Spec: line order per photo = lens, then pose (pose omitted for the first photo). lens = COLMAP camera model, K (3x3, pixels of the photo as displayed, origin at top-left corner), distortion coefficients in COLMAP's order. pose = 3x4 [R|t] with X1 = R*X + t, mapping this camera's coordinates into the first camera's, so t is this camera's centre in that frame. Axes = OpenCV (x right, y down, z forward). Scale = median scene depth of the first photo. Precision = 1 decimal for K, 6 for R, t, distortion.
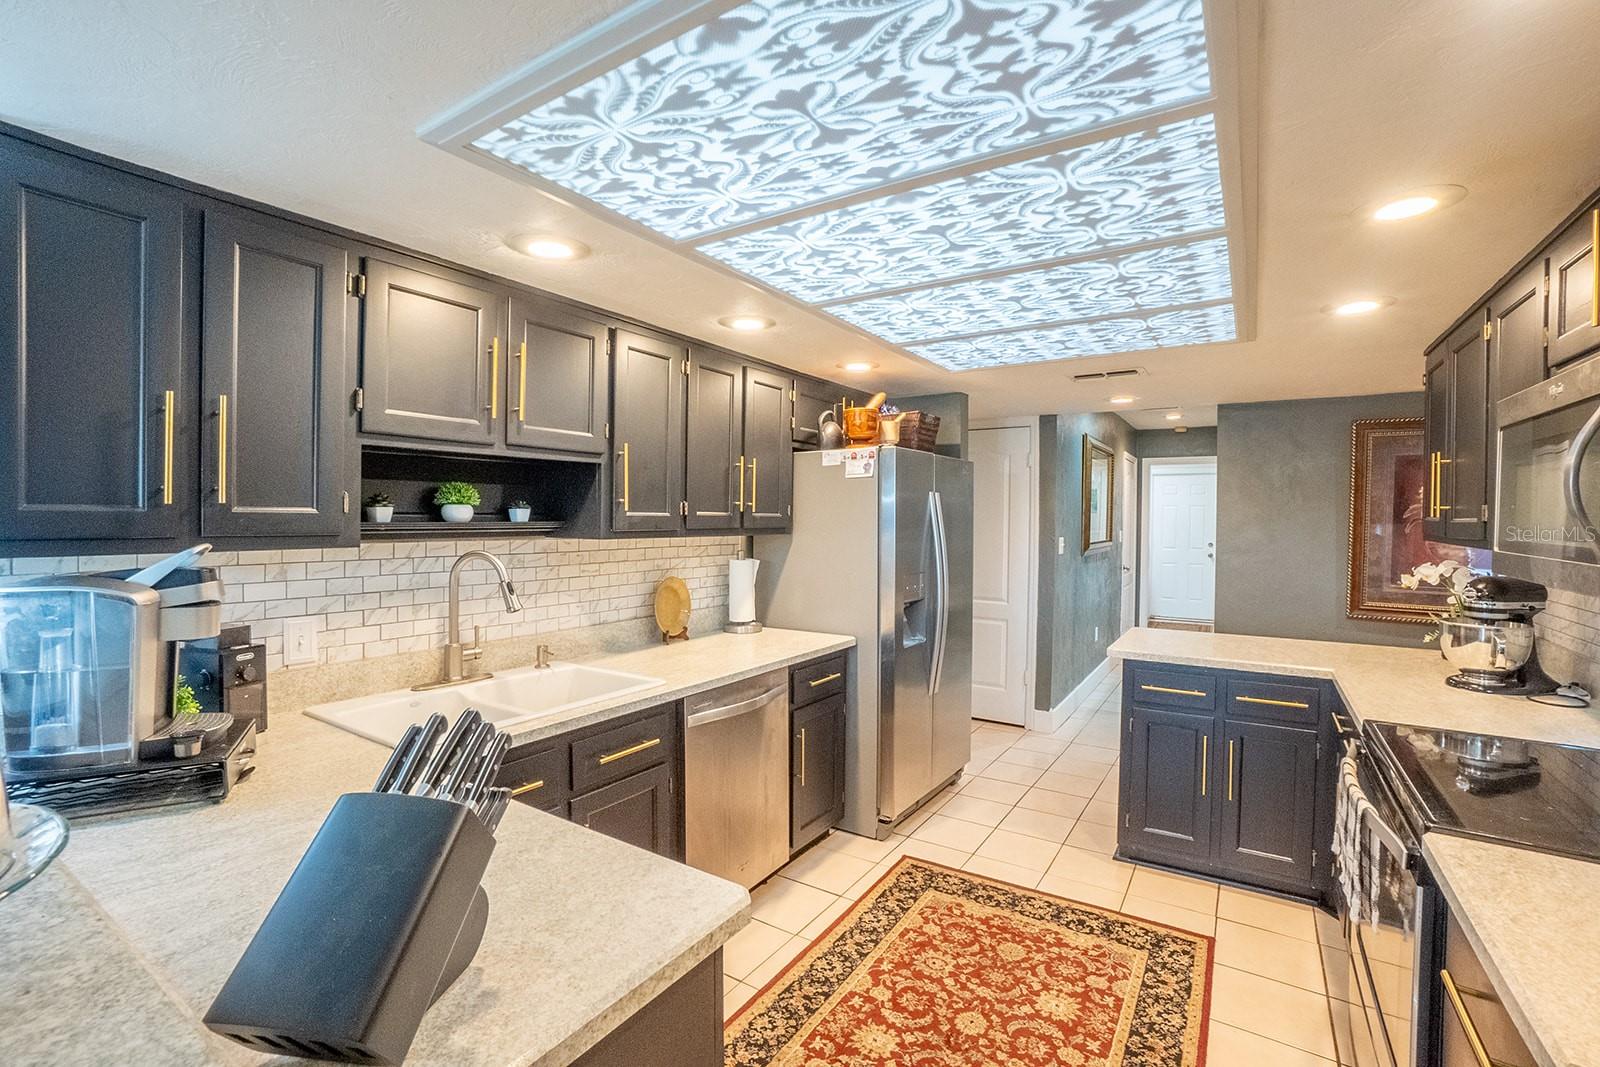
lens RADIAL K [[709.7, 0, 795.8], [0, 709.7, 530.7], [0, 0, 1]] dist [-0.058503, 0.020366]
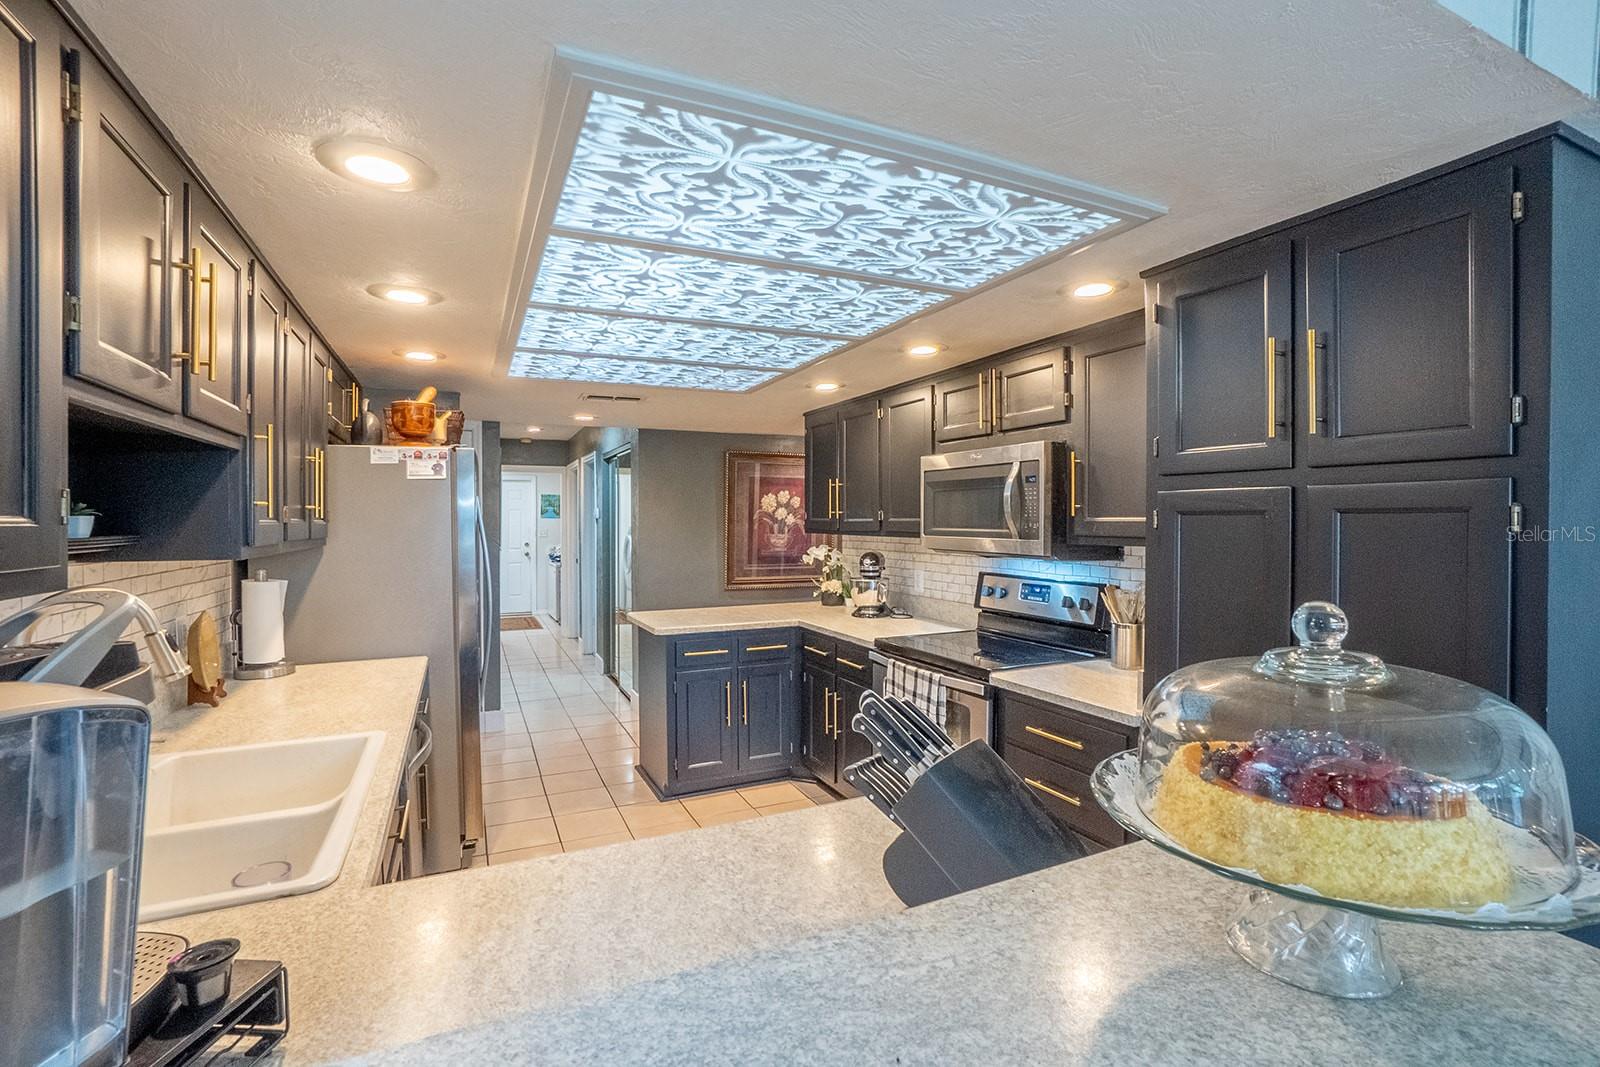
lens RADIAL K [[709.7, 0, 791.0], [0, 709.7, 532.1], [0, 0, 1]] dist [-0.058503, 0.020366]
pose [[0.534628, -0.022831, 0.844779, -0.611523], [0.025235, 0.999621, 0.011045, -0.008834], [-0.844711, 0.015413, 0.535001, 0.194463]]
